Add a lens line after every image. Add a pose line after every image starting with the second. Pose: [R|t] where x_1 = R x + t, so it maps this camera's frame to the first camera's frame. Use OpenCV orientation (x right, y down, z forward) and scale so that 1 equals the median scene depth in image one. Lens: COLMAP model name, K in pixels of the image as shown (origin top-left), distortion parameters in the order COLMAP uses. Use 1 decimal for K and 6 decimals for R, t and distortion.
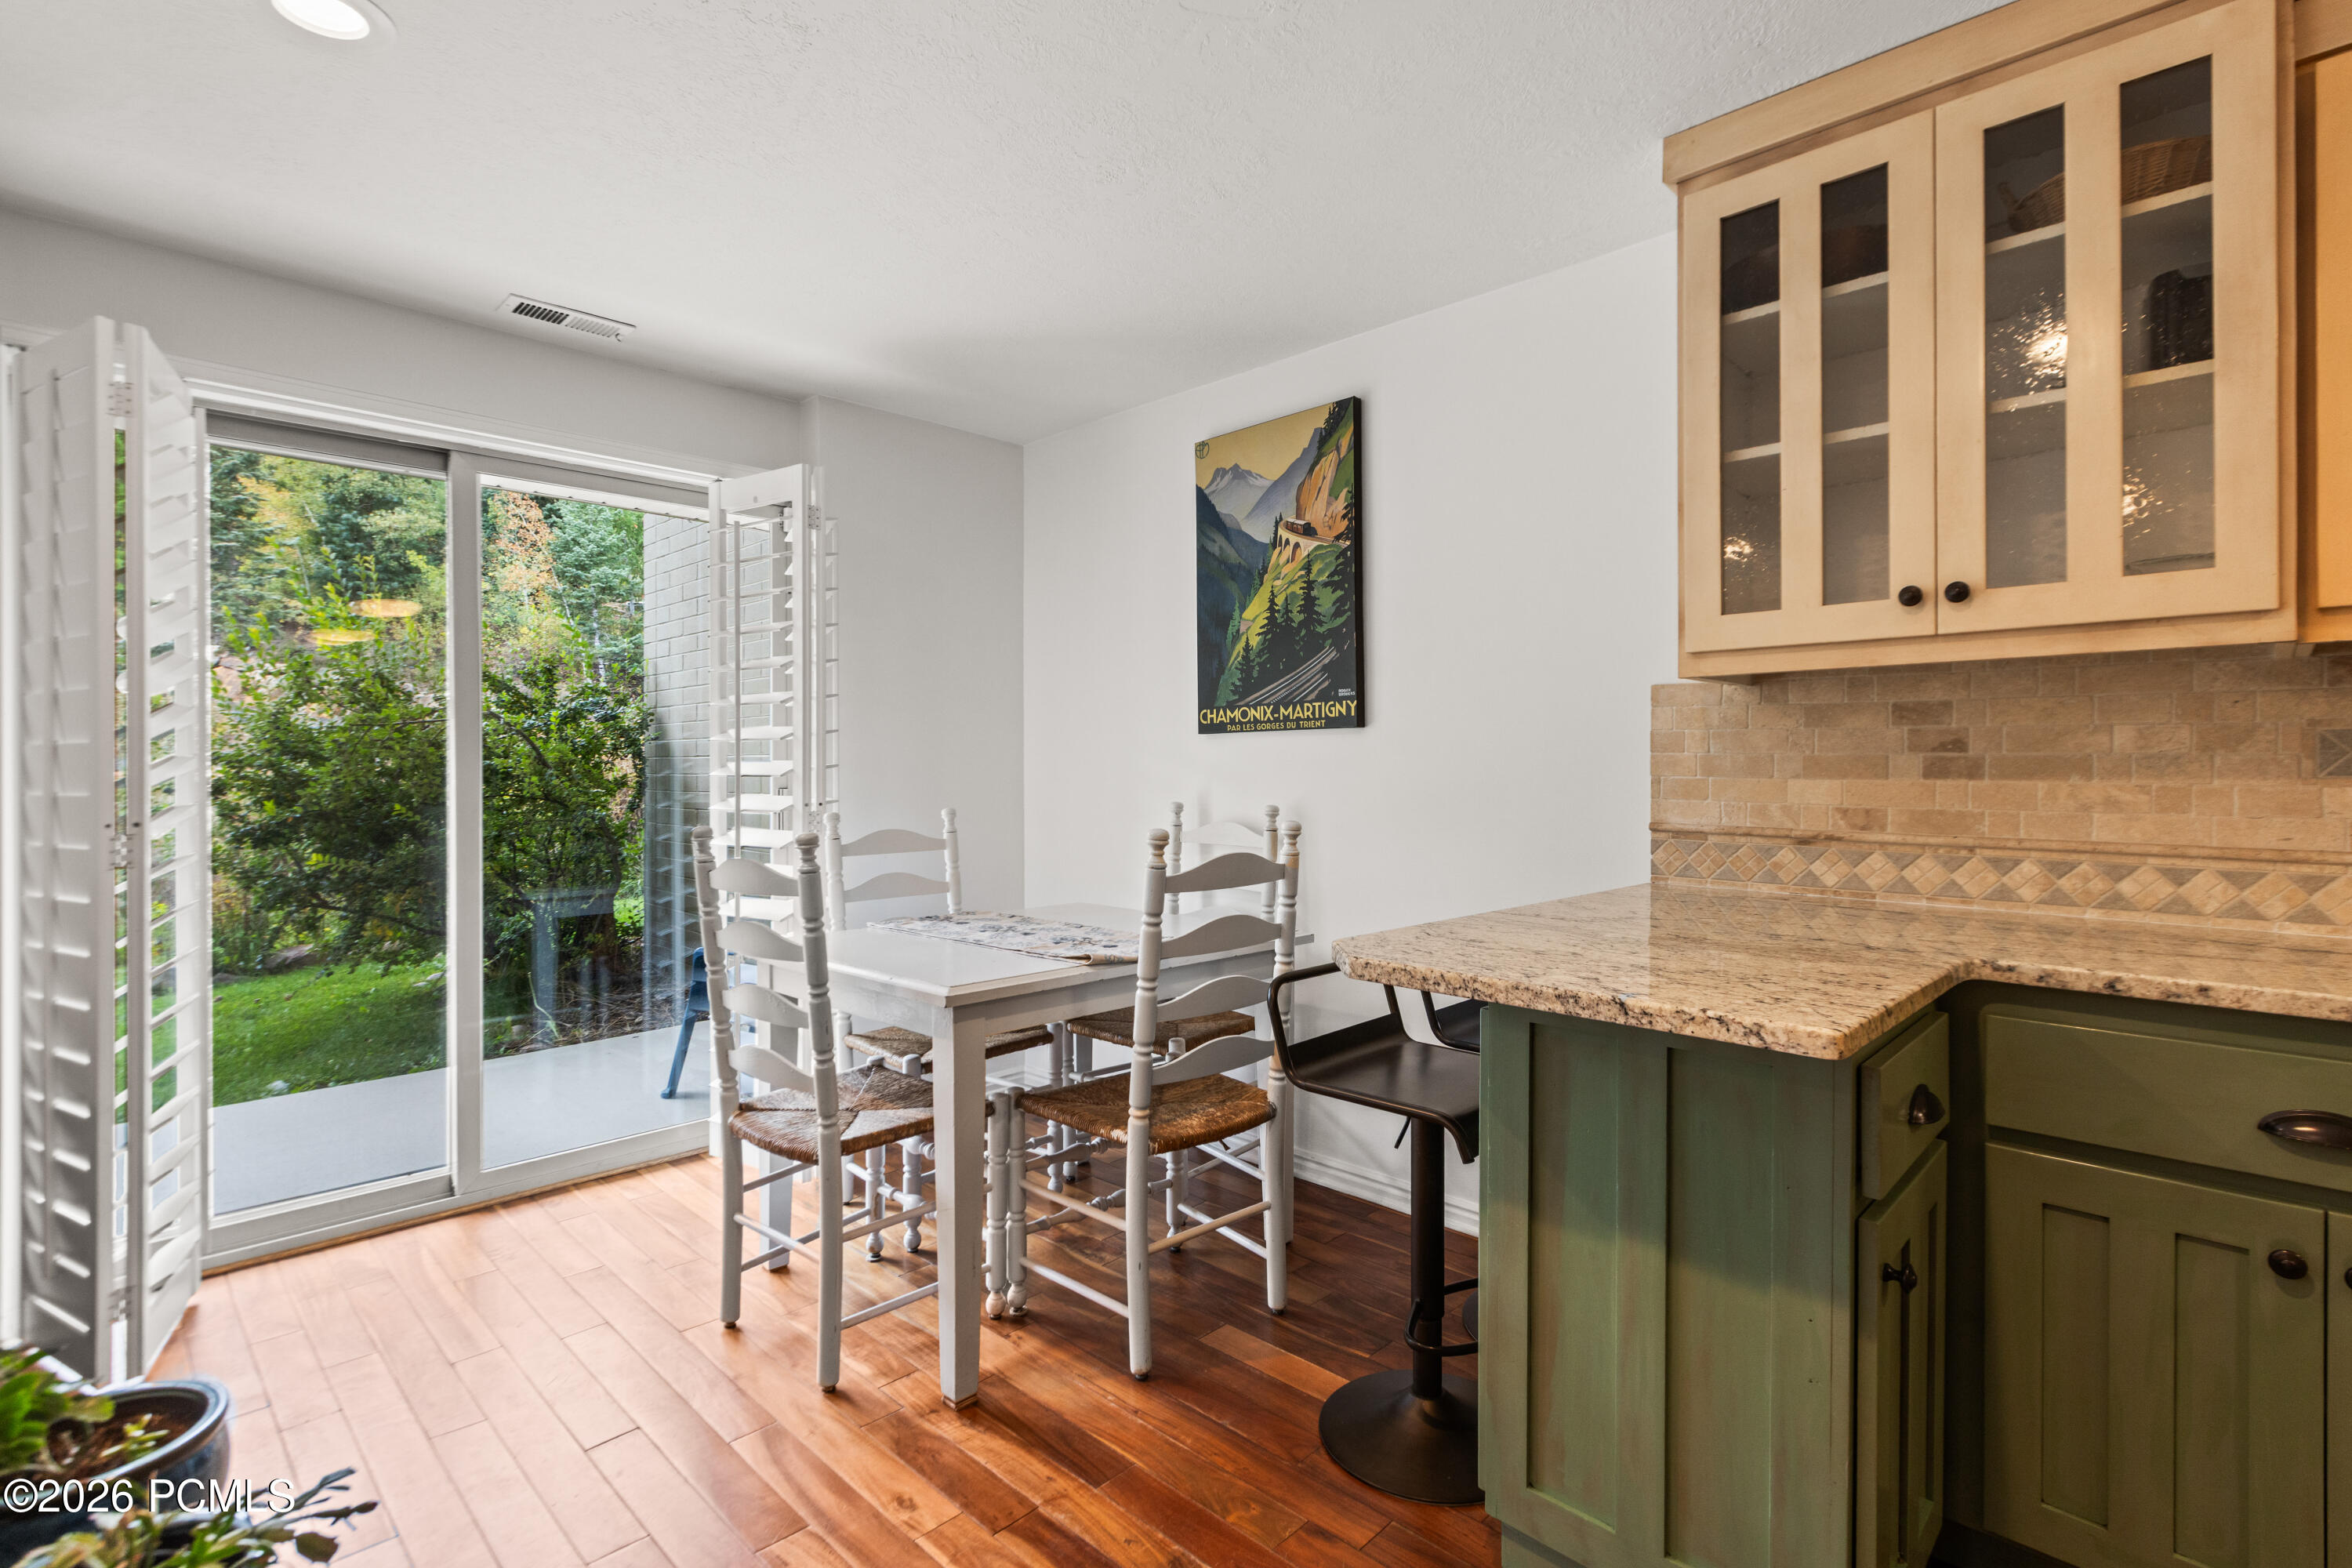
lens RADIAL K [[1105.7, 0, 1184.9], [0, 1105.7, 769.8], [0, 0, 1]] dist [0.000165, -0.000707]
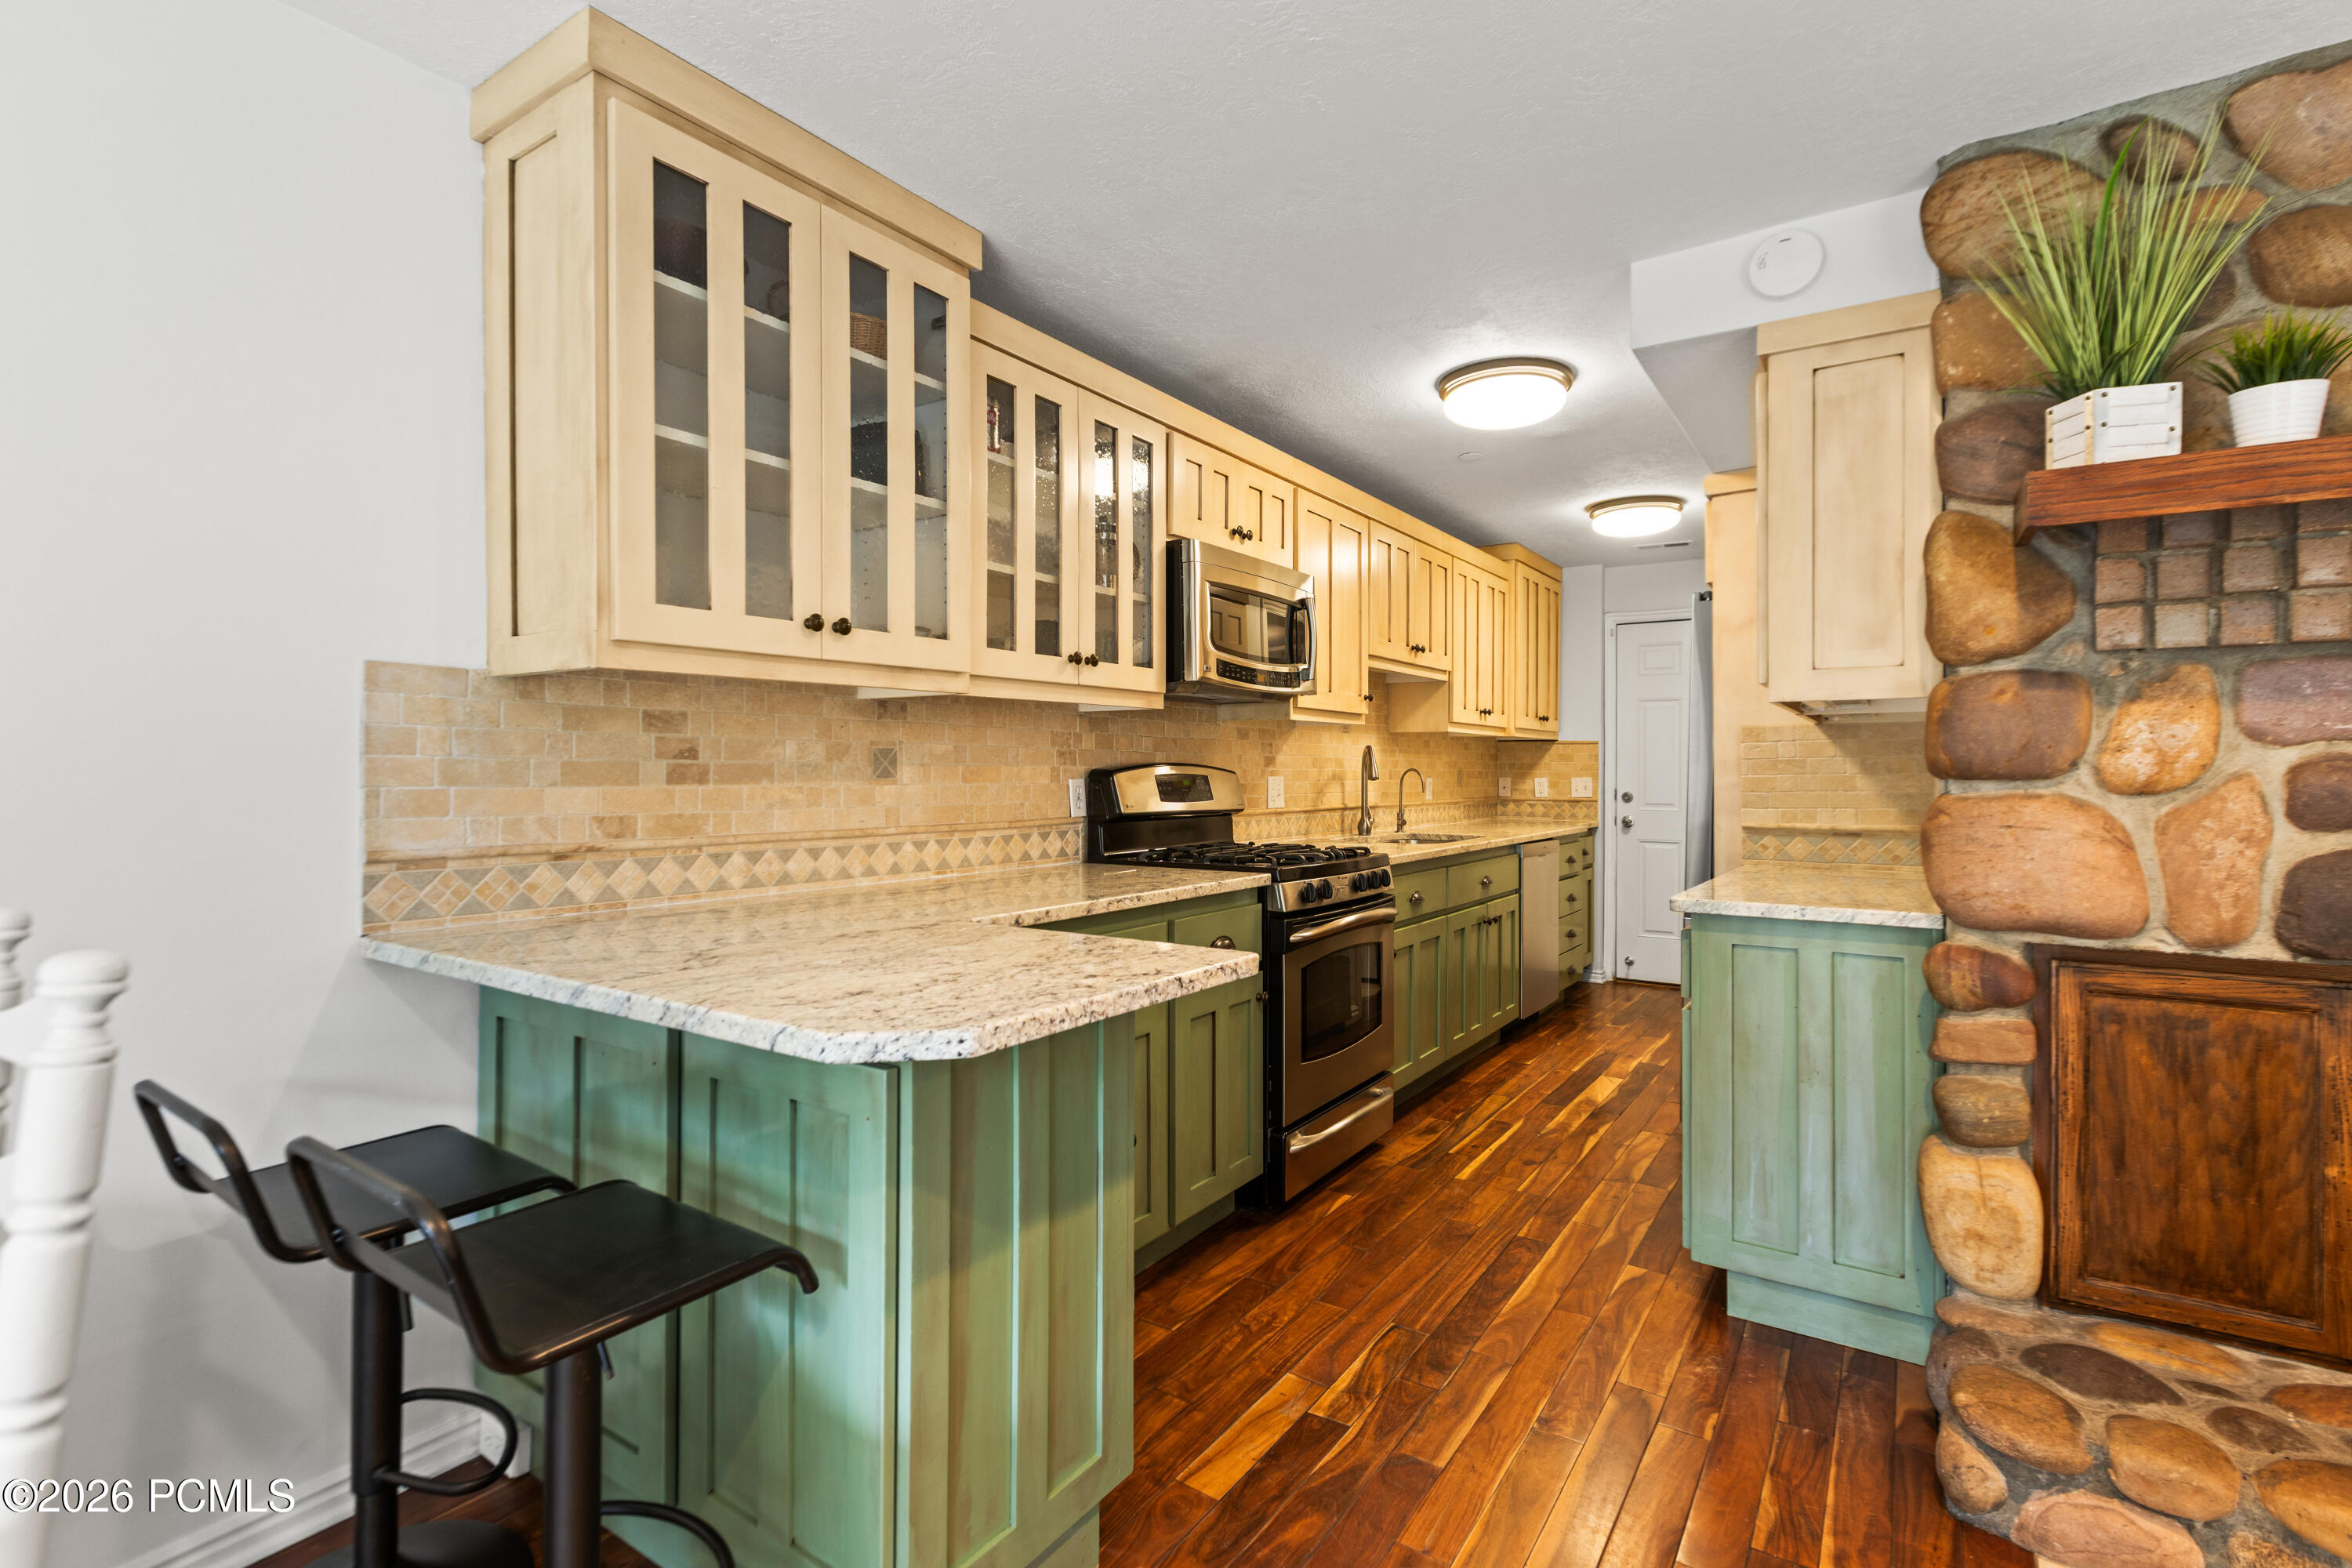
lens RADIAL K [[1097.5, 0, 1158.7], [0, 1097.5, 769.3], [0, 0, 1]] dist [0.002194, 0.000345]
pose [[-0.170824, 0.000210, 0.985302, -0.423313], [0.002574, 0.999997, 0.000233, -0.005128], [-0.985298, 0.002576, -0.170824, 0.700665]]
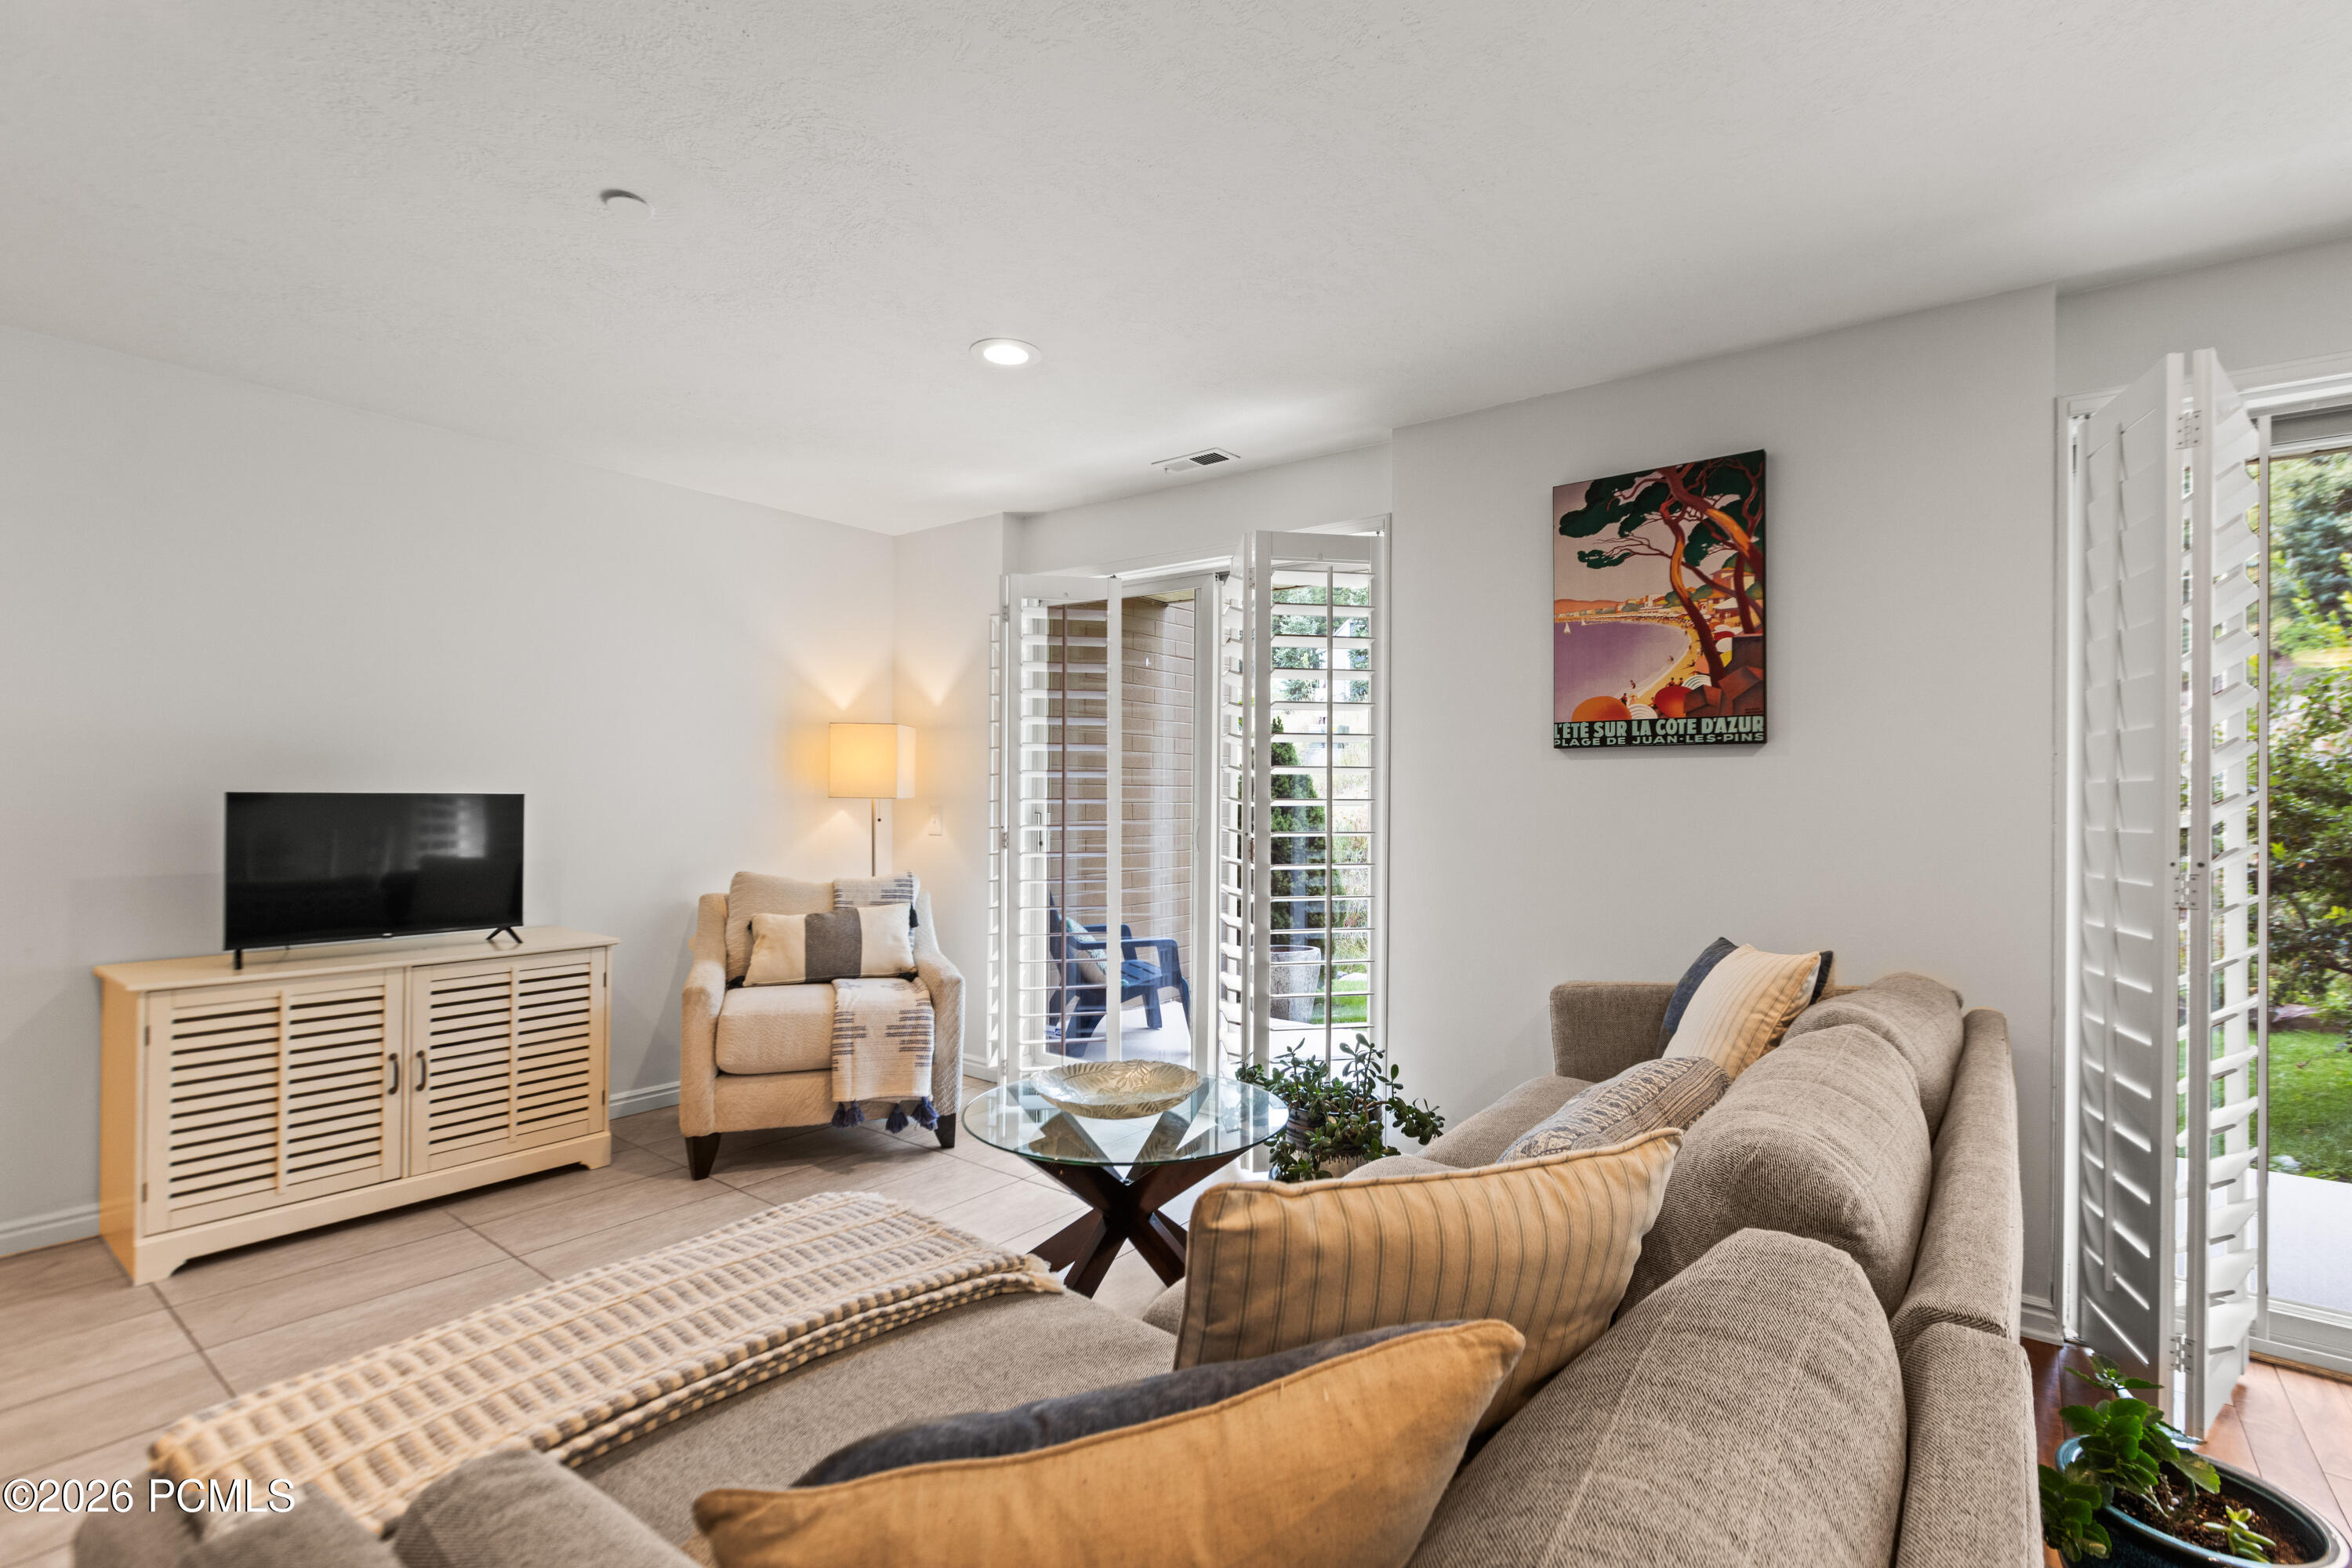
lens RADIAL K [[1076.9, 0, 1172.7], [0, 1076.9, 798.1], [0, 0, 1]] dist [0.002052, -0.000162]
pose [[0.113084, 0.005649, -0.993569, -0.101644], [-0.013531, 0.999900, 0.004145, -0.000883], [0.993493, 0.012976, 0.113149, -0.003491]]
